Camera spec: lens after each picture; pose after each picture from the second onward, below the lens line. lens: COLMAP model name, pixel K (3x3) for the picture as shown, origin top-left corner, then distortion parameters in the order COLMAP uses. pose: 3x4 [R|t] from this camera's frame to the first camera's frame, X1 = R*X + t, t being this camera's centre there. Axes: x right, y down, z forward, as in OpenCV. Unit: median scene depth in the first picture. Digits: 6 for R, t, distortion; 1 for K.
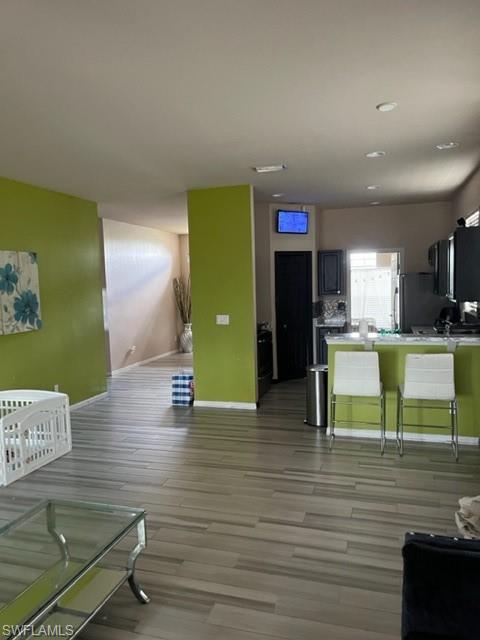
lens RADIAL K [[488.7, 0, 240.0], [0, 488.7, 320.0], [0, 0, 1]] dist [0.046710, 0.005961]
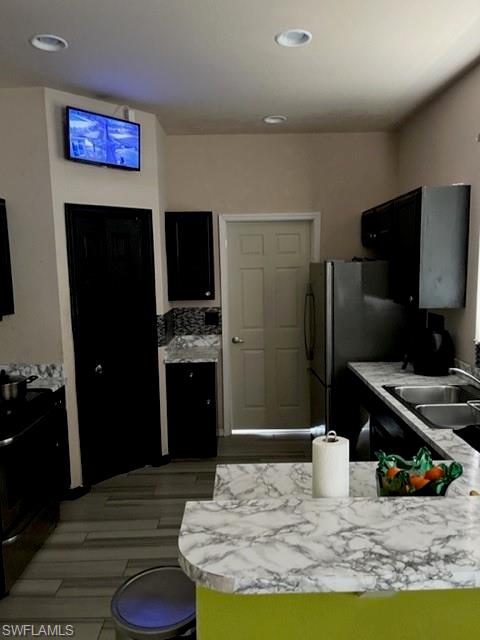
lens RADIAL K [[488.7, 0, 240.0], [0, 488.7, 320.0], [0, 0, 1]] dist [0.046710, 0.005961]
pose [[0.959504, -0.026884, 0.280409, 0.093002], [0.017352, 0.999186, 0.036420, -0.049630], [-0.281160, -0.030079, 0.959189, 0.519035]]
